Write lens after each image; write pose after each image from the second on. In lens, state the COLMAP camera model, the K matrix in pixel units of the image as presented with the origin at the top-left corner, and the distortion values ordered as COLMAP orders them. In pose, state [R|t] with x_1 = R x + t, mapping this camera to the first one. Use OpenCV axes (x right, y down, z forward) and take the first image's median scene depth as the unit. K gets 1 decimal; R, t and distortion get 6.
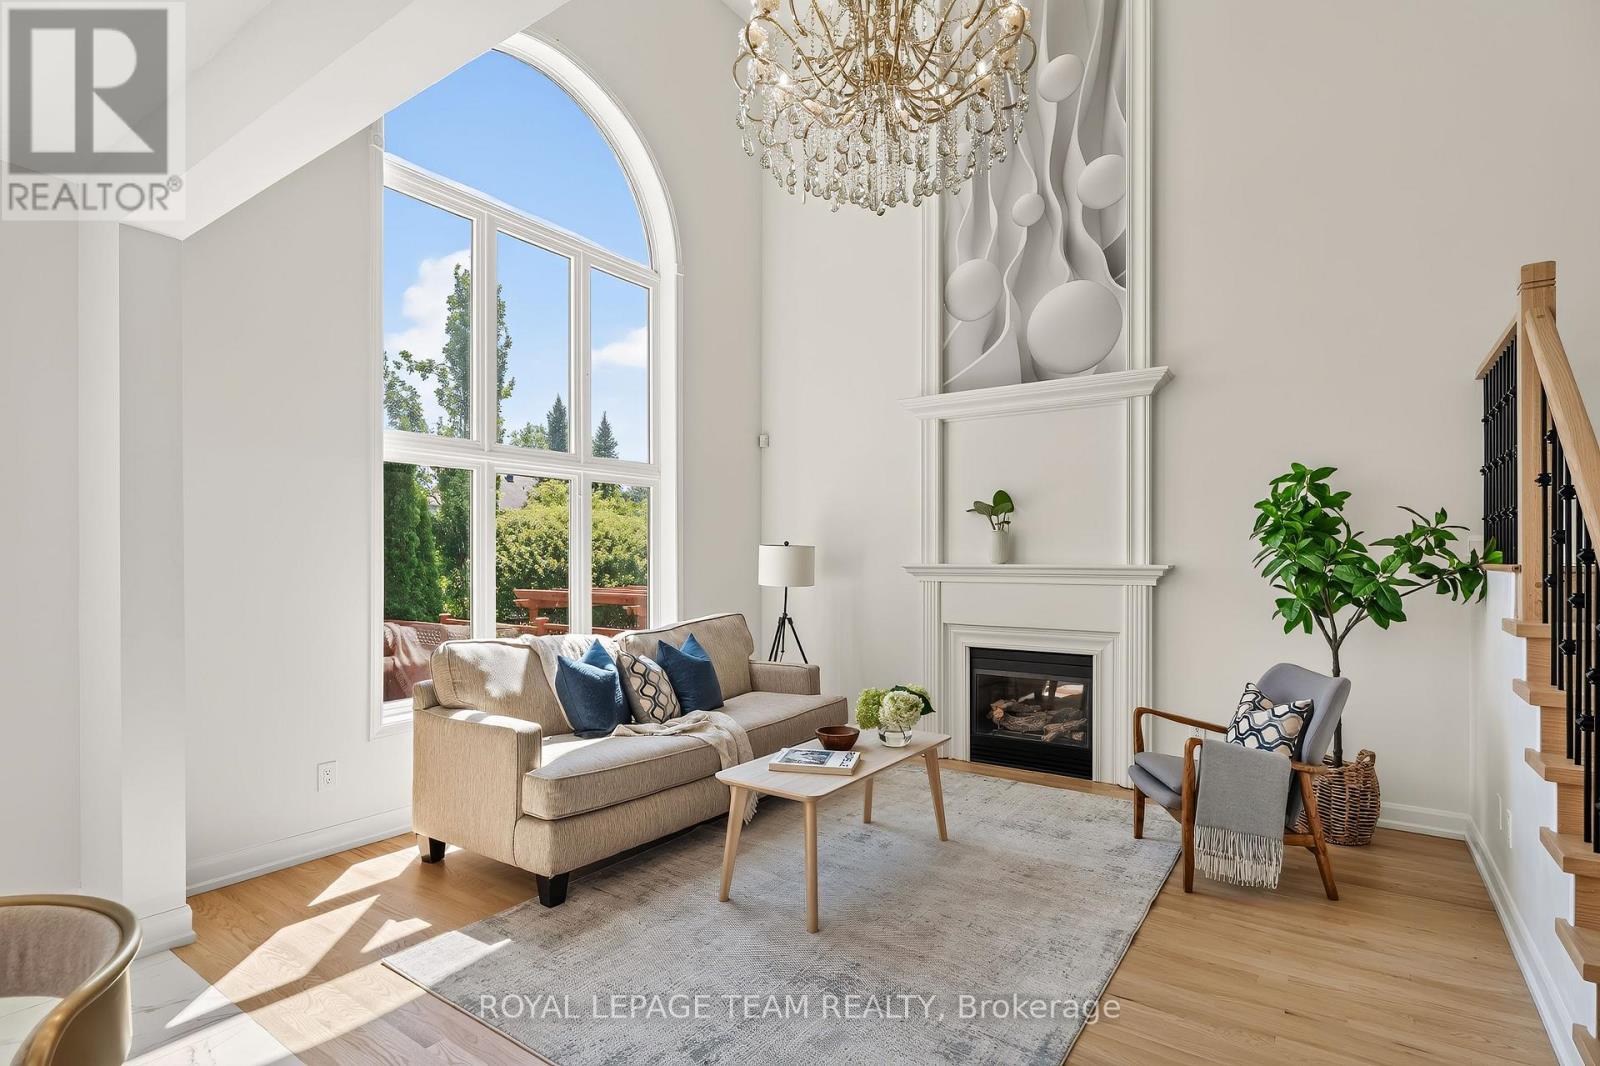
lens RADIAL K [[794.8, 0, 808.1], [0, 794.8, 557.4], [0, 0, 1]] dist [0.001755, -0.000322]
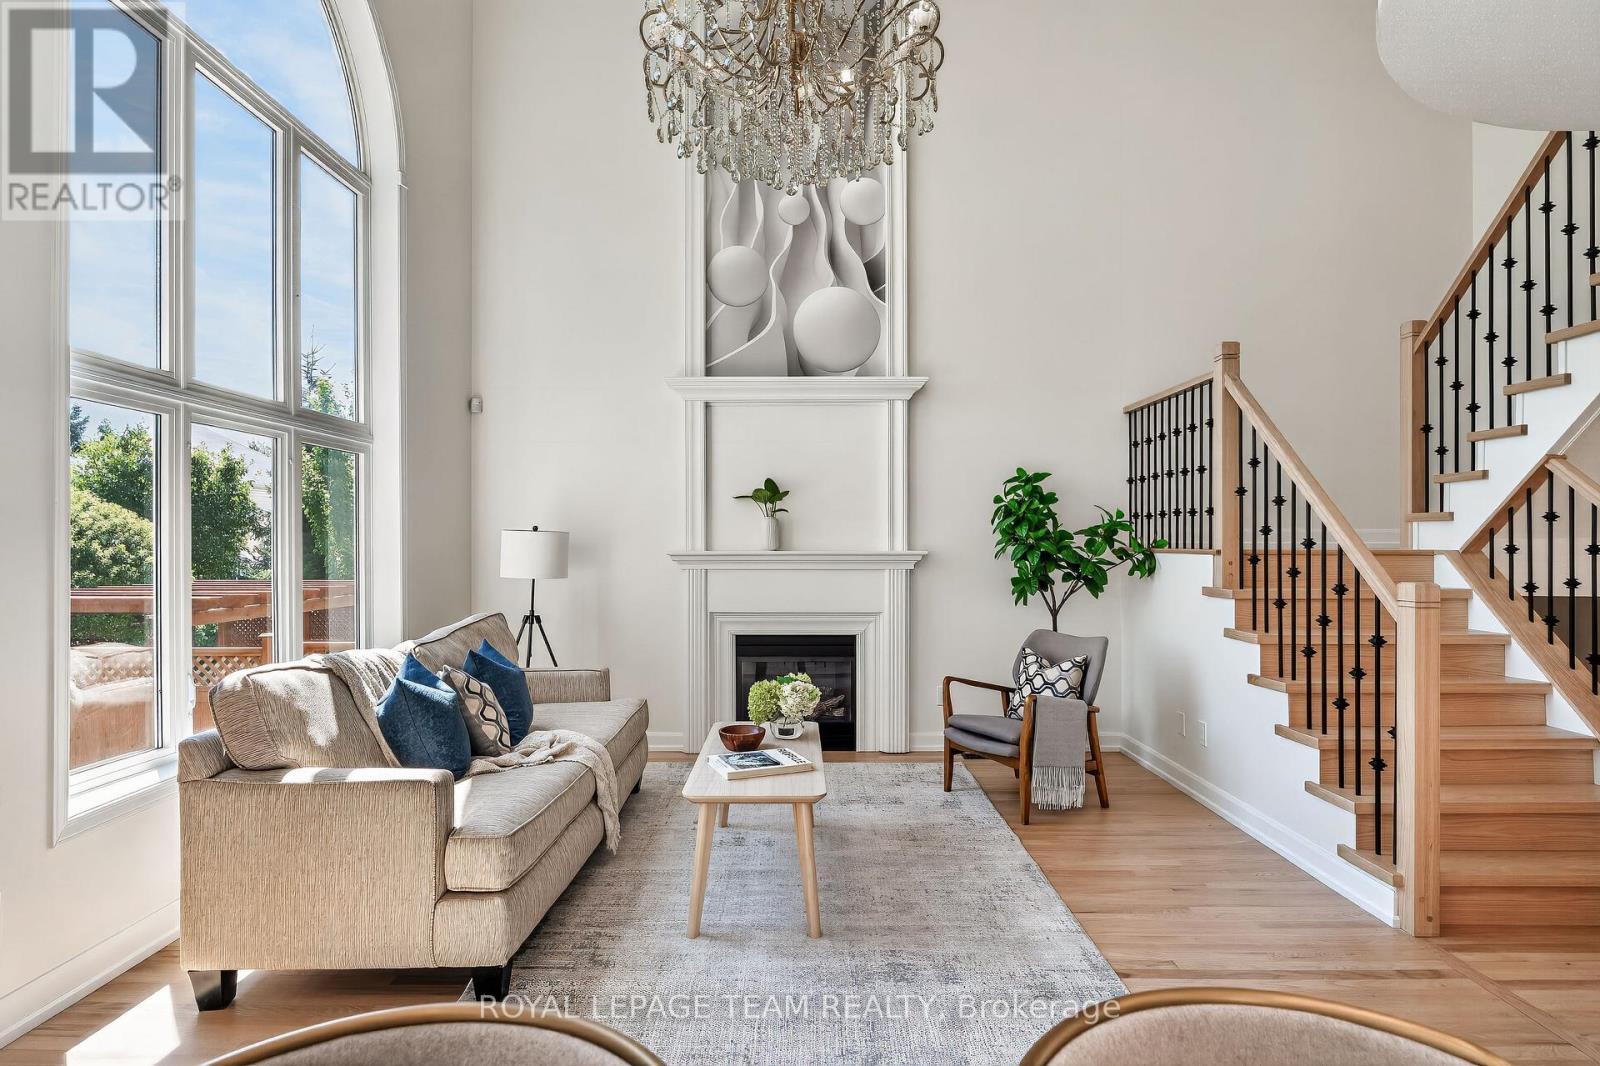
lens RADIAL K [[833.4, 0, 805.0], [0, 833.4, 537.2], [0, 0, 1]] dist [-0.003047, -0.000362]
pose [[0.817418, 0.002925, 0.576037, -0.371822], [0.002169, 0.999964, -0.008156, -0.000924], [-0.576040, 0.007916, 0.817383, 0.118834]]
